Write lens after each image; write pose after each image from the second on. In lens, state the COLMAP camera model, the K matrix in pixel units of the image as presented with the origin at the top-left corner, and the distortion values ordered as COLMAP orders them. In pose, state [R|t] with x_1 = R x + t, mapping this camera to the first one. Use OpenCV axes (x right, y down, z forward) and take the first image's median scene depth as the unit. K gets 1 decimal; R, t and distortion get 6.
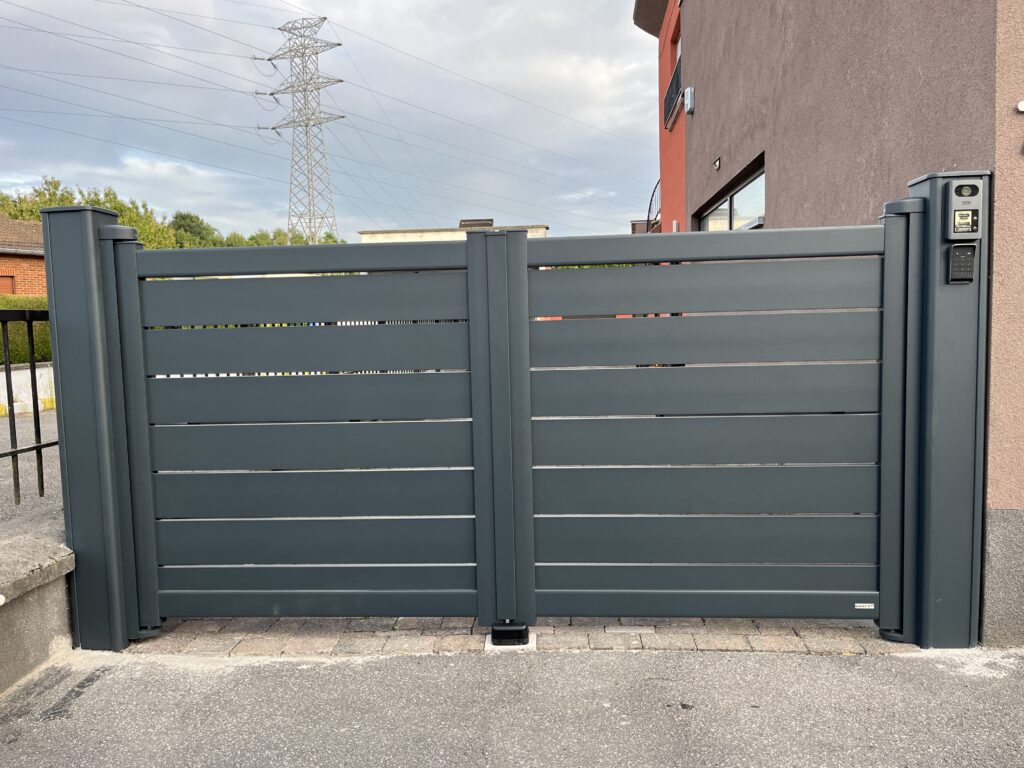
lens RADIAL K [[779.9, 0, 507.1], [0, 779.9, 390.1], [0, 0, 1]] dist [0.078633, -0.120558]
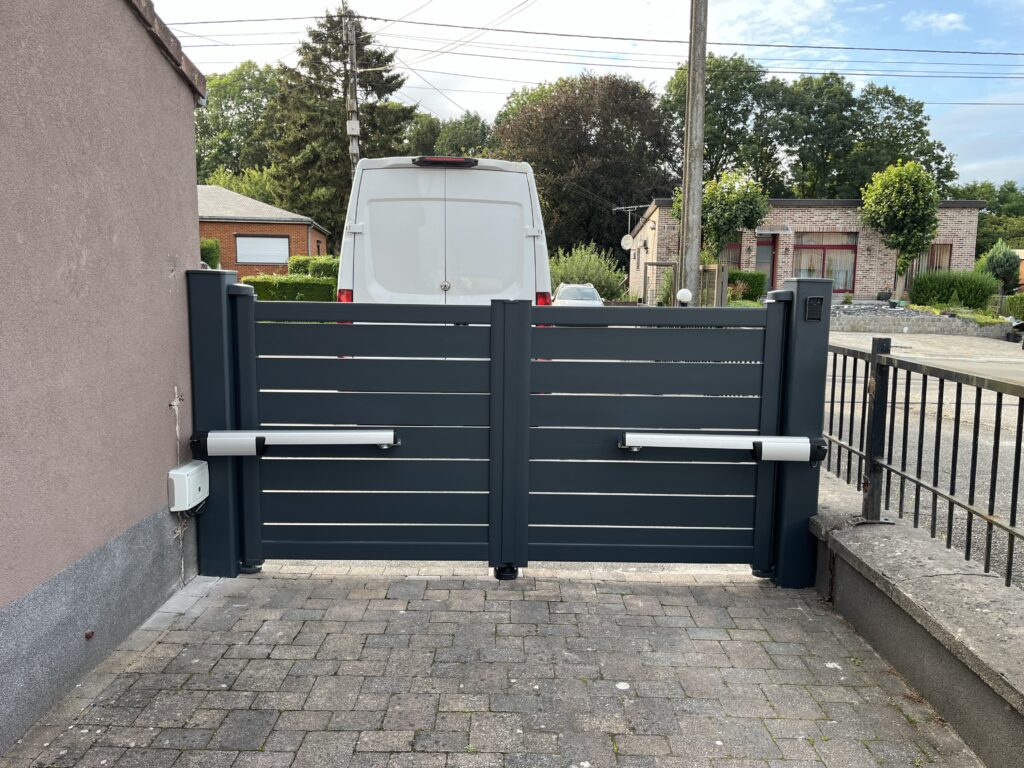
lens RADIAL K [[780.3, 0, 512.0], [0, 780.3, 384.0], [0, 0, 1]] dist [0.078692, -0.123919]
pose [[-0.998015, 0.024990, -0.057804, 0.069415], [0.012817, 0.979285, 0.202081, -0.332212], [0.061657, 0.200939, -0.977662, 2.377517]]
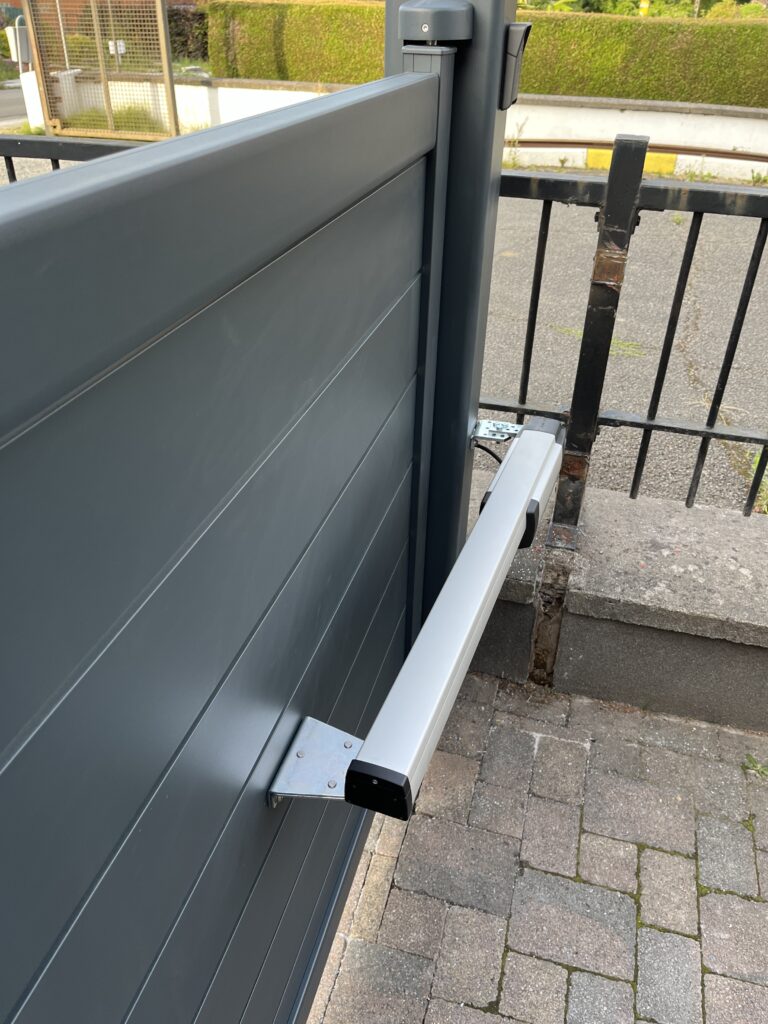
lens RADIAL K [[780.3, 0, 384.0], [0, 780.3, 512.0], [0, 0, 1]] dist [0.078692, -0.123919]
pose [[-0.190368, 0.559923, -0.806379, -0.015872], [-0.098415, 0.806377, 0.583156, -0.226840], [0.976767, 0.190374, -0.098403, 1.048467]]
